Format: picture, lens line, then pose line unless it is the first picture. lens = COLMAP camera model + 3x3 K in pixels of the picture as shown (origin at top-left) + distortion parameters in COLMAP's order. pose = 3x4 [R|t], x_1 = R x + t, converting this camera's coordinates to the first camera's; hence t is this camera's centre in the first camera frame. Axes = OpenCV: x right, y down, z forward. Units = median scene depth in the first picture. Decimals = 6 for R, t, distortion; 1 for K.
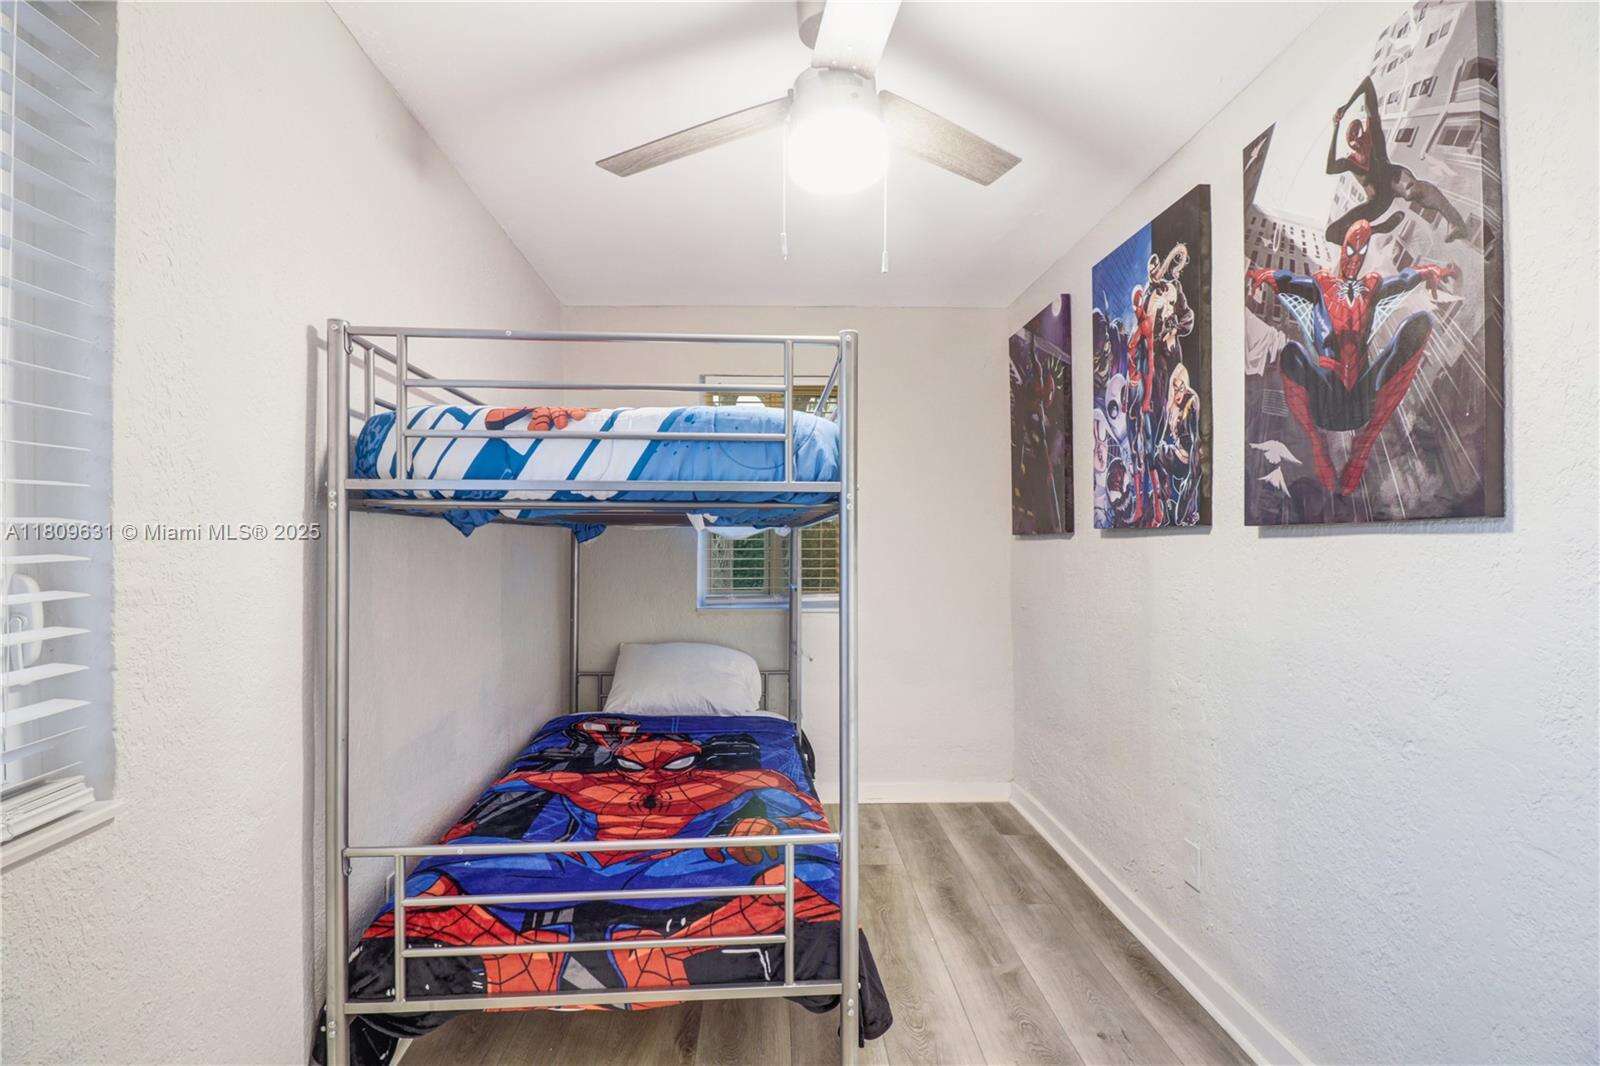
lens RADIAL K [[728.0, 0, 800.0], [0, 728.0, 533.0], [0, 0, 1]] dist [-0.000111, -0.010730]
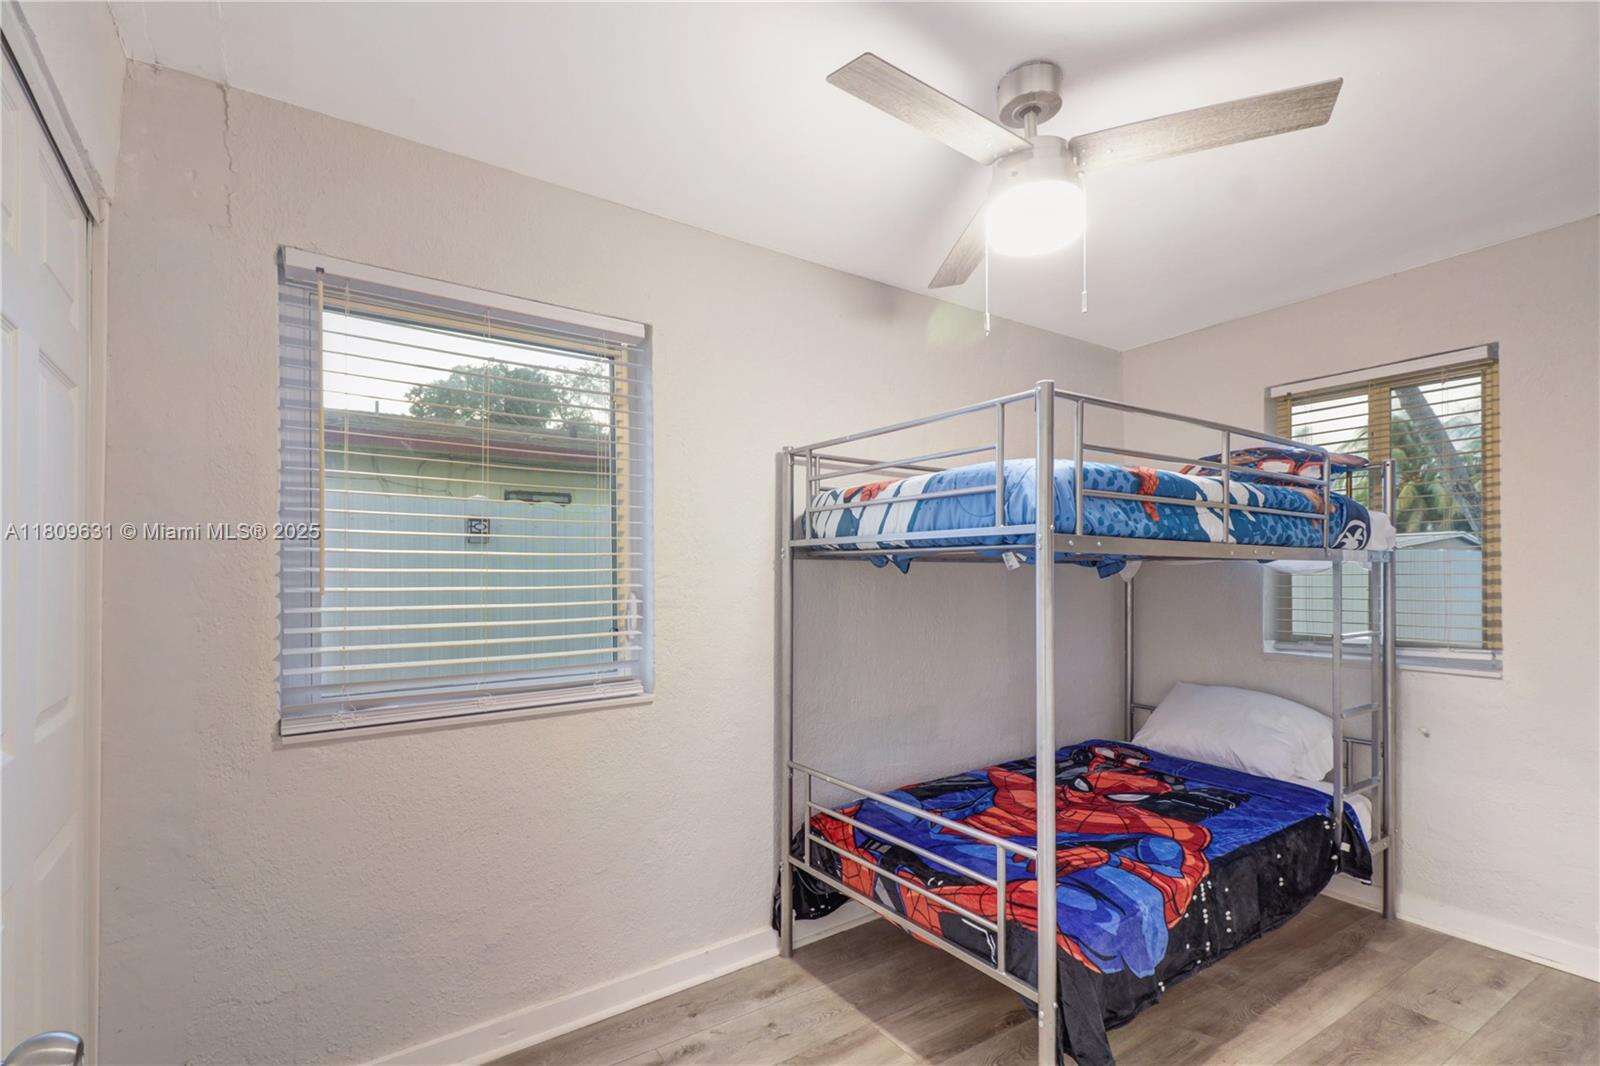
lens RADIAL K [[730.4, 0, 799.5], [0, 730.4, 555.2], [0, 0, 1]] dist [0.011530, -0.014456]
pose [[0.515988, -0.022303, -0.856306, 0.804635], [0.010530, 0.999751, -0.019694, -0.006547], [0.856531, 0.001145, 0.516094, 0.143962]]
